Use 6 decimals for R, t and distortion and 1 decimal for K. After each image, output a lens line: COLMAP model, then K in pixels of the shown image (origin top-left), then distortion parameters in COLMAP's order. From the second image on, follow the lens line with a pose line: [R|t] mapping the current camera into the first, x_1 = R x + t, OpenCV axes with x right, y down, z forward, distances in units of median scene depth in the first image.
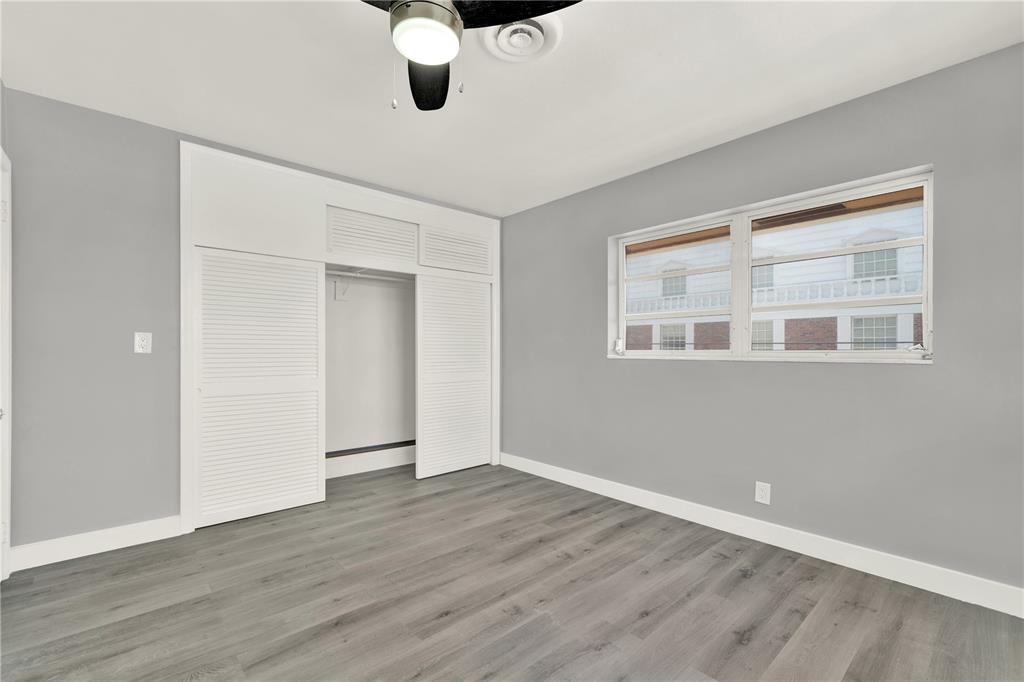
lens RADIAL K [[448.1, 0, 510.1], [0, 448.1, 350.6], [0, 0, 1]] dist [0.001257, 0.000085]
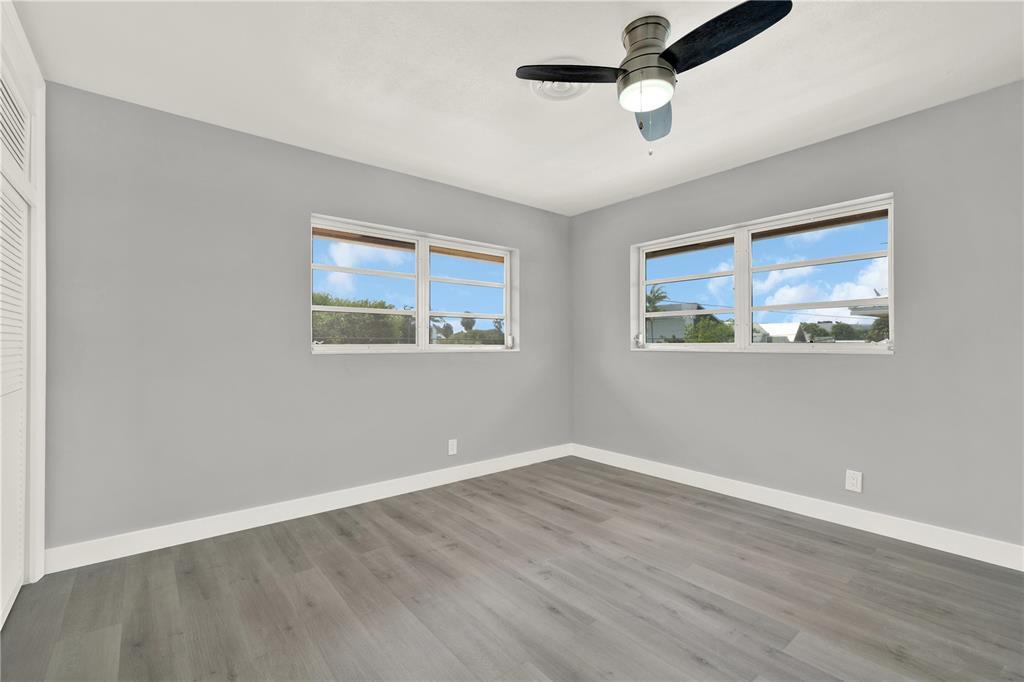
lens RADIAL K [[457.6, 0, 516.3], [0, 457.6, 345.2], [0, 0, 1]] dist [0.000921, 0.000087]
pose [[0.026745, 0.001619, 0.999641, -0.844751], [0.005861, 0.999981, -0.001777, 0.009863], [-0.999625, 0.005907, 0.026735, 0.776098]]
